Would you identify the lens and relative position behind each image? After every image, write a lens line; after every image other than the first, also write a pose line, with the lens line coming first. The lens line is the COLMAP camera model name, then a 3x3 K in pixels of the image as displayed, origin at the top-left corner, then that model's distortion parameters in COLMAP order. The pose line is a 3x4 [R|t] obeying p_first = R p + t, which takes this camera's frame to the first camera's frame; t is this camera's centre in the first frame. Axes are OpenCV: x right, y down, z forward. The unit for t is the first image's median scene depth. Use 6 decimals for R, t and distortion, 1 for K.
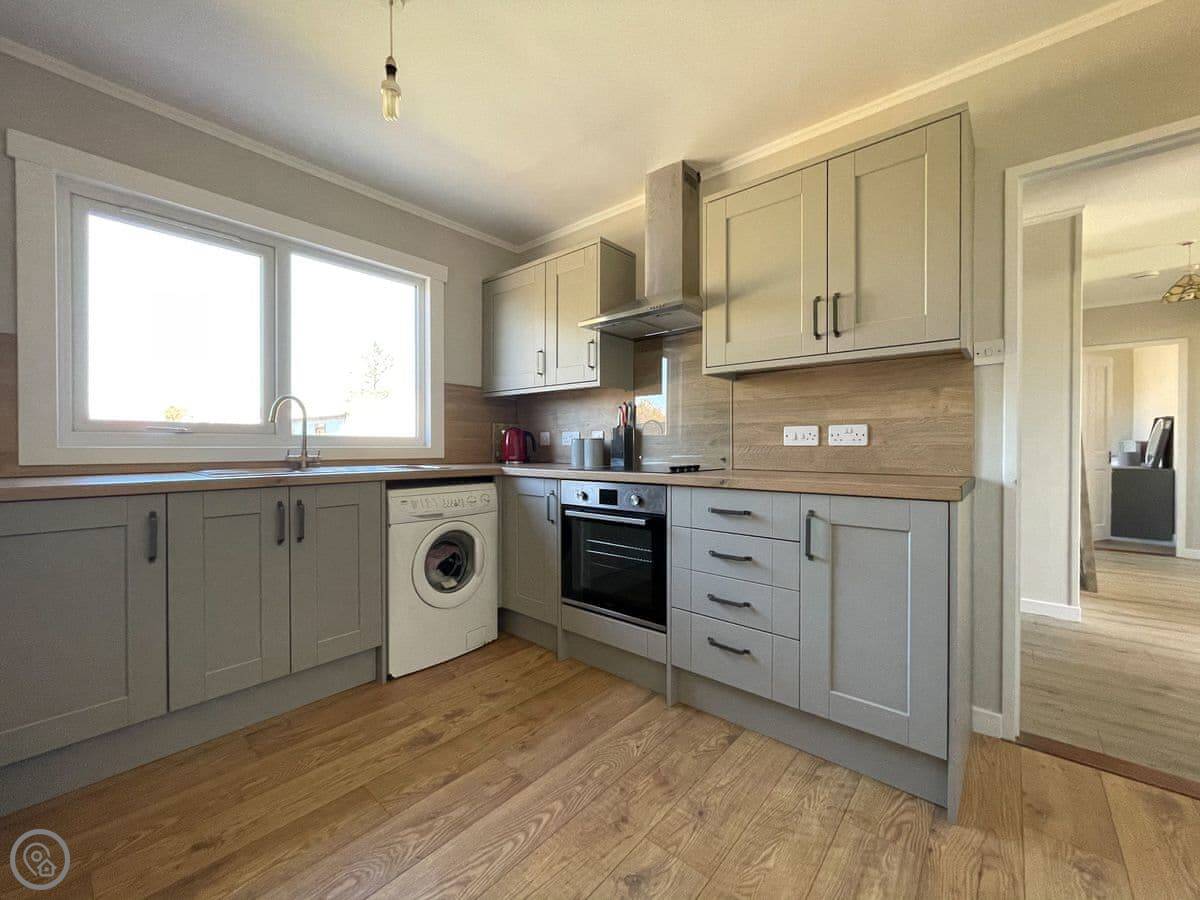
lens RADIAL K [[483.5, 0, 600.0], [0, 483.5, 448.4], [0, 0, 1]] dist [-0.001884, -0.000604]
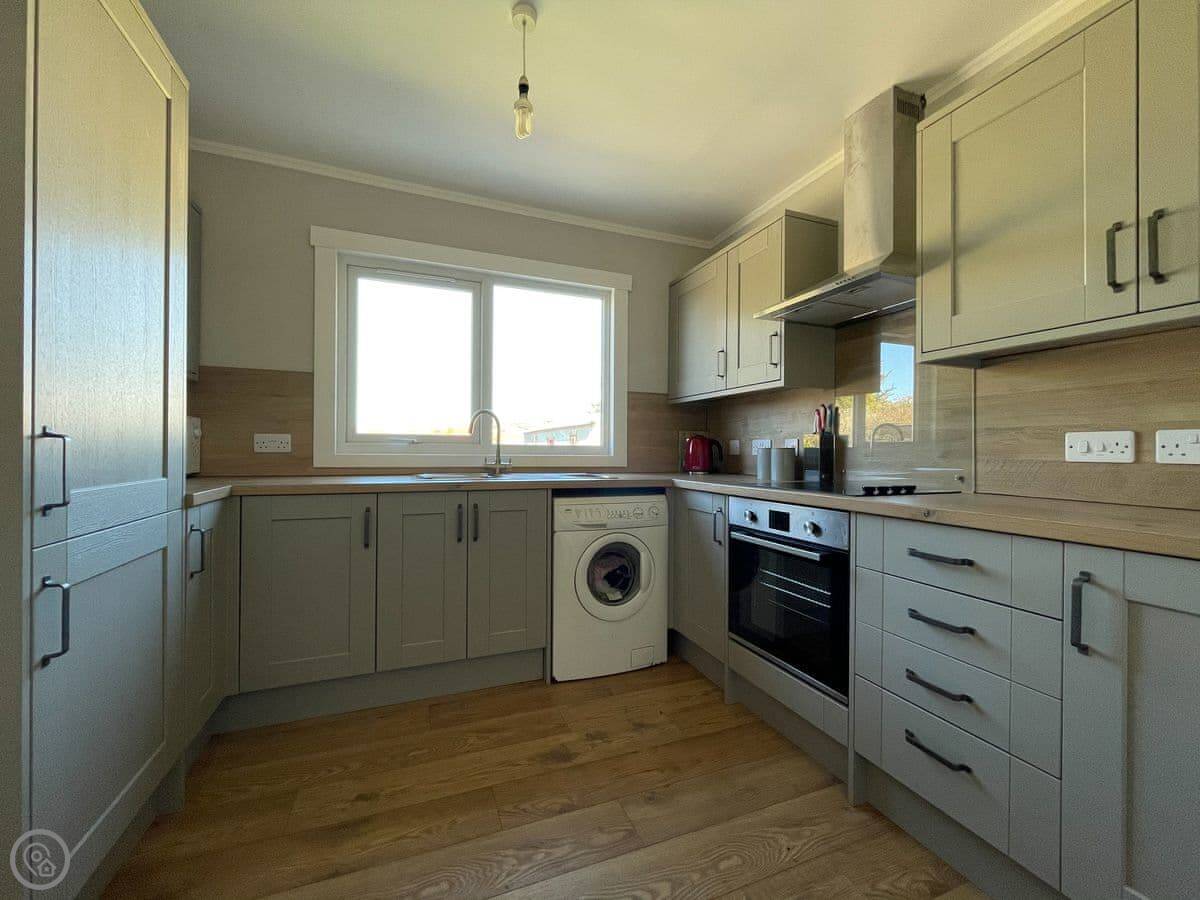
lens RADIAL K [[483.5, 0, 600.0], [0, 483.5, 448.4], [0, 0, 1]] dist [-0.001884, -0.000604]
pose [[0.883284, 0.004832, -0.468813, 0.132071], [-0.010194, 0.999908, -0.008900, -0.011692], [0.468727, 0.012640, 0.883253, 0.127377]]
